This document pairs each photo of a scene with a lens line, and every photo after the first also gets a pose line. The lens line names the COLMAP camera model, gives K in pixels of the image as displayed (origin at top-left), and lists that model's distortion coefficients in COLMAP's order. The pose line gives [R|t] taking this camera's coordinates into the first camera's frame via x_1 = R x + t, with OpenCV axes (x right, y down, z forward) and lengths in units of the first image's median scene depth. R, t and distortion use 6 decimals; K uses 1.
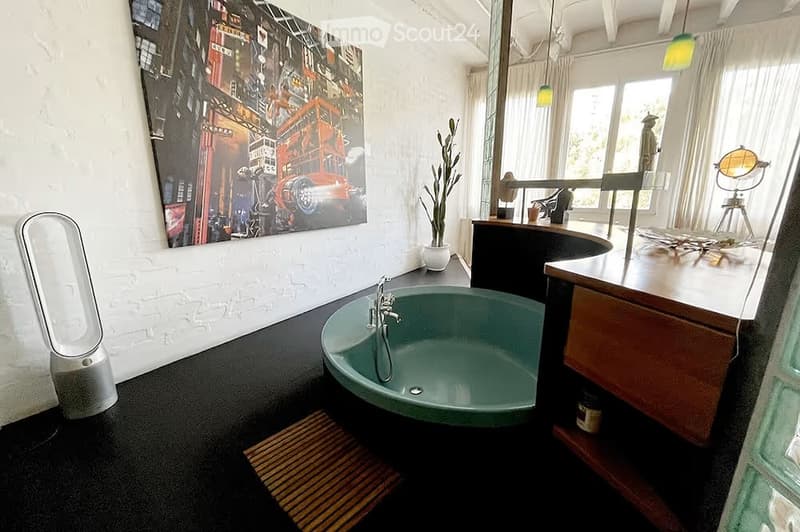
lens RADIAL K [[326.2, 0, 396.8], [0, 326.2, 260.3], [0, 0, 1]] dist [-0.003177, -0.000601]
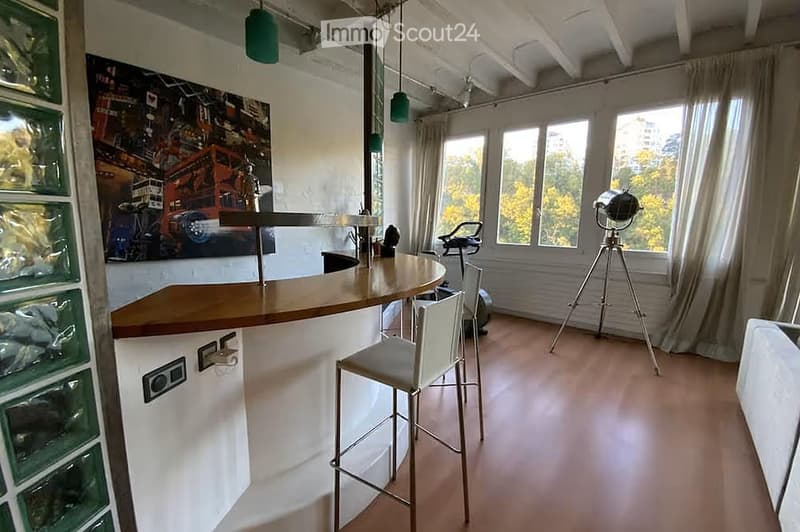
lens RADIAL K [[326.2, 0, 398.3], [0, 326.2, 261.0], [0, 0, 1]] dist [-0.003177, -0.000601]
pose [[0.992920, 0.030257, -0.114865, 0.604680], [-0.041166, 0.994738, -0.093817, -0.000885], [0.111422, 0.097882, 0.988941, -0.049325]]
